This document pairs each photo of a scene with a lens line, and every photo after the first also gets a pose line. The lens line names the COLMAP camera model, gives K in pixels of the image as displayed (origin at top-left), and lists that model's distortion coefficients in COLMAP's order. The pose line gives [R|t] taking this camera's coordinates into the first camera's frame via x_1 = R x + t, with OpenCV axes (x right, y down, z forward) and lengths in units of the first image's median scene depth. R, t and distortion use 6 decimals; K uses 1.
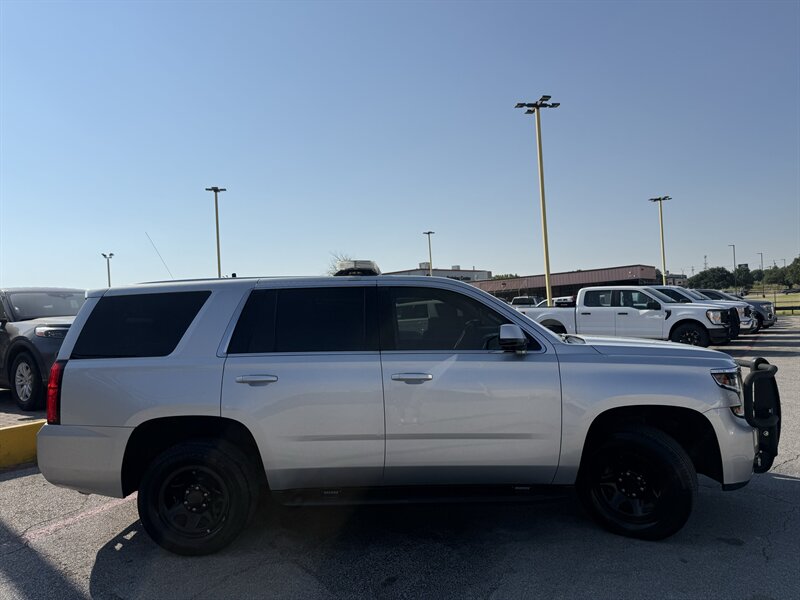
lens RADIAL K [[549.8, 0, 400.0], [0, 549.8, 300.0], [0, 0, 1]] dist [0.023297, -0.002821]
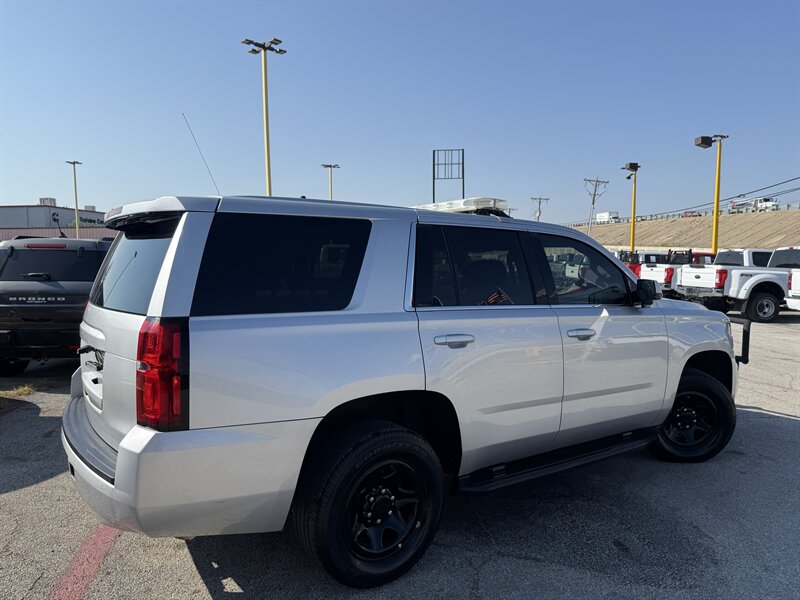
lens RADIAL K [[550.5, 0, 410.4], [0, 550.5, 299.9], [0, 0, 1]] dist [0.005528, -0.003994]
pose [[0.805529, 0.013227, 0.592408, -0.743499], [-0.061380, 0.996235, 0.061218, 0.043568], [-0.589369, -0.085675, 0.803309, 0.413977]]
